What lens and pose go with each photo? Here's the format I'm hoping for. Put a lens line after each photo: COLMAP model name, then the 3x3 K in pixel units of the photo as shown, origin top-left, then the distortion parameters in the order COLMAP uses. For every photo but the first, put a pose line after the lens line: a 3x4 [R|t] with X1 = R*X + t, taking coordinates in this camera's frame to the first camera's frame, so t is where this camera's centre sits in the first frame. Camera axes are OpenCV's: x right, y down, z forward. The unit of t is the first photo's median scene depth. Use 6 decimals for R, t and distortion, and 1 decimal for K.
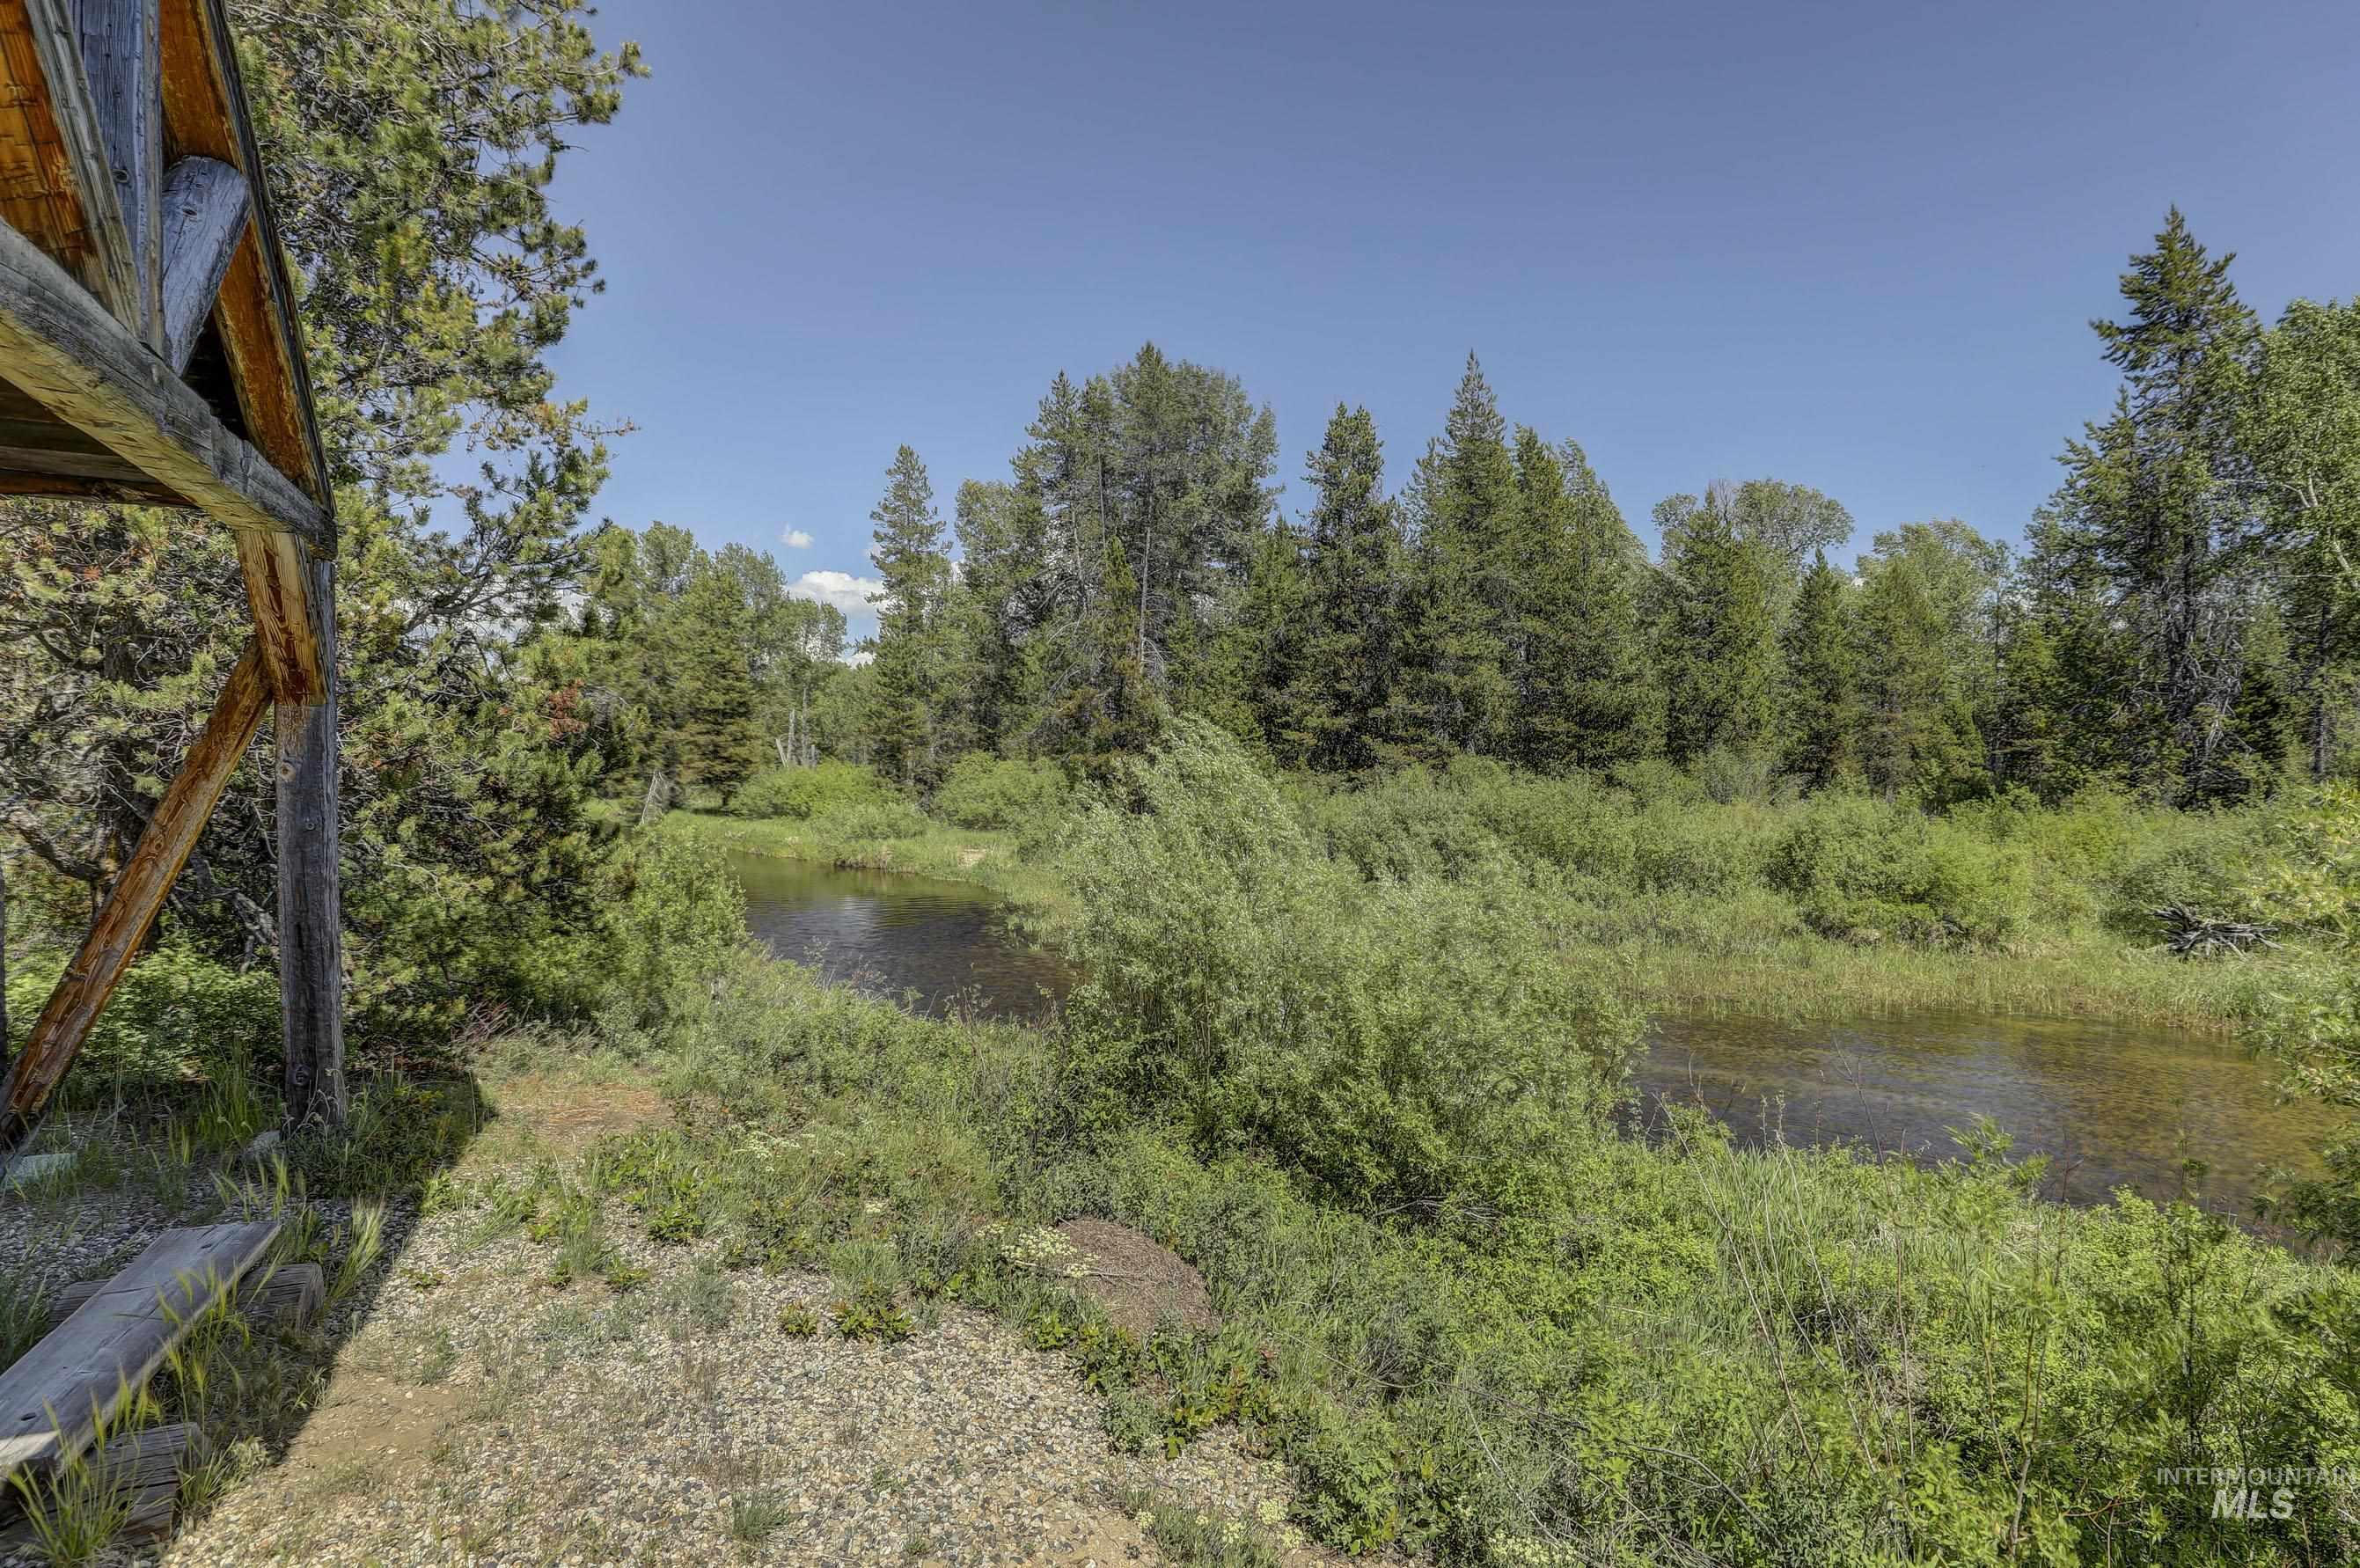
lens RADIAL K [[1092.5, 0, 1177.5], [0, 1092.5, 780.7], [0, 0, 1]] dist [-0.027642, 0.006326]
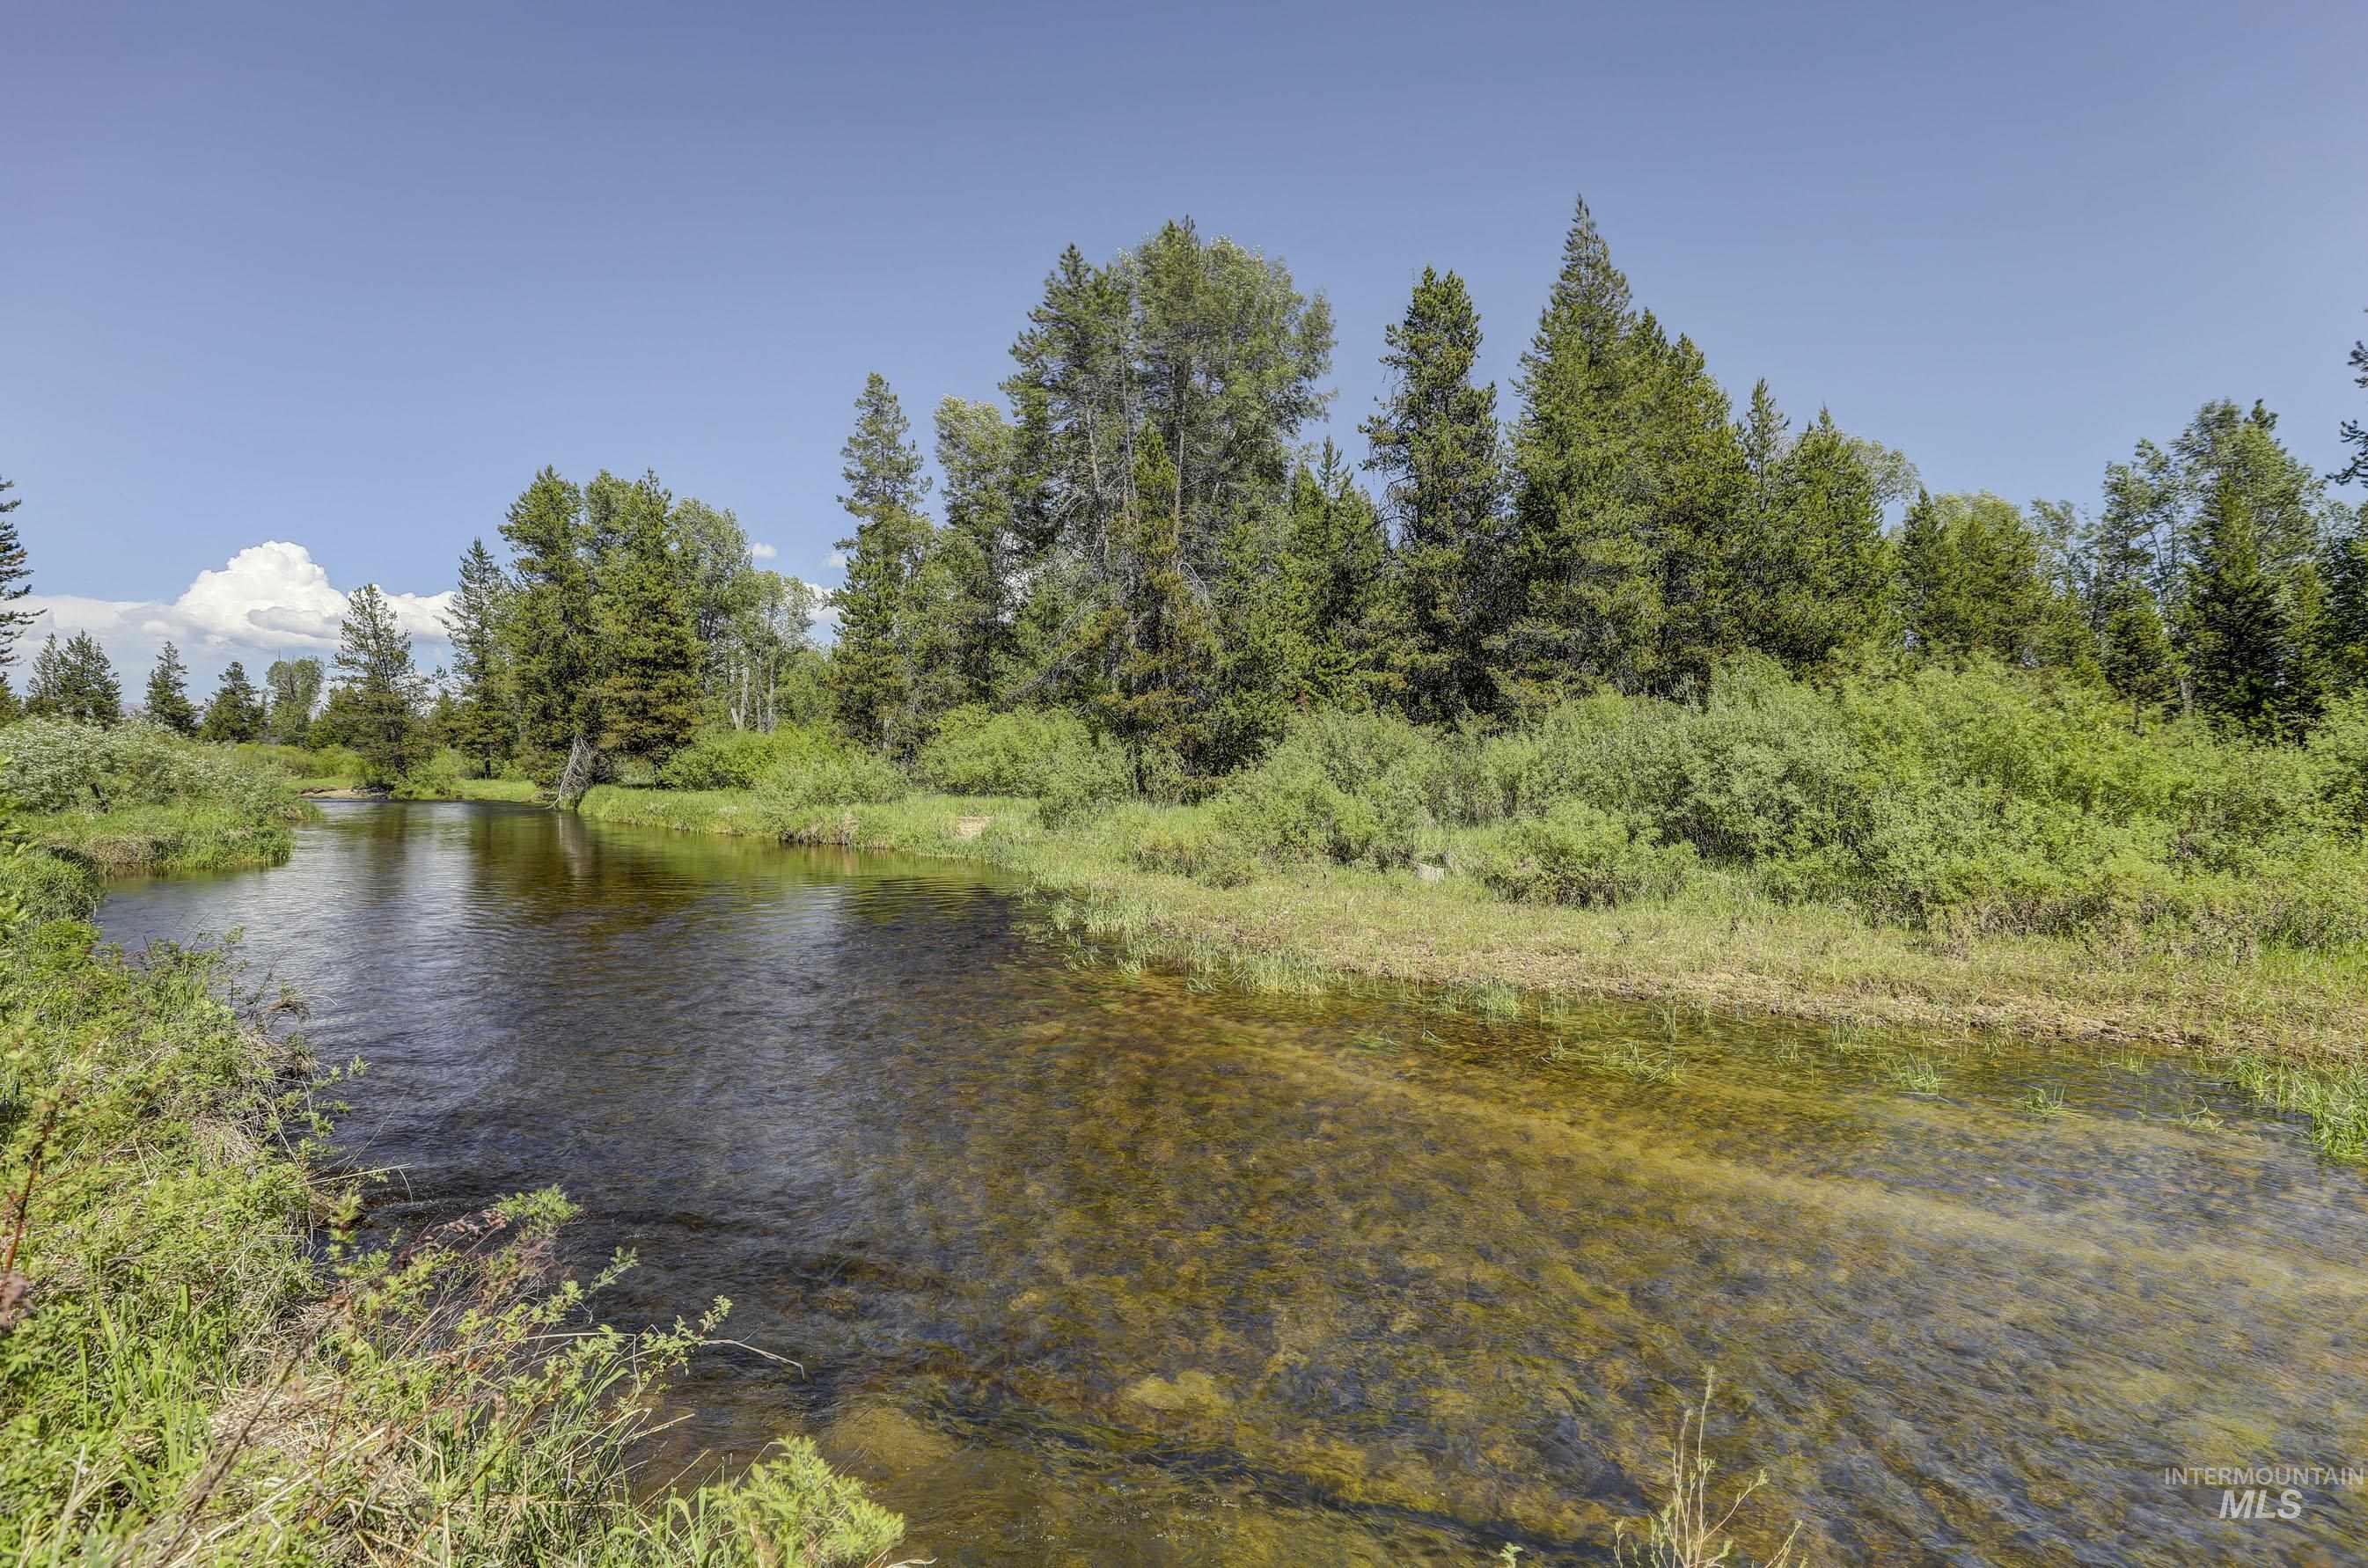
lens RADIAL K [[1096.2, 0, 1207.8], [0, 1096.2, 773.8], [0, 0, 1]] dist [-0.027642, 0.006326]
pose [[0.998920, -0.001197, 0.046442, -0.043727], [0.001144, 0.999999, 0.001173, 0.023056], [-0.046443, -0.001118, 0.998920, 0.180785]]
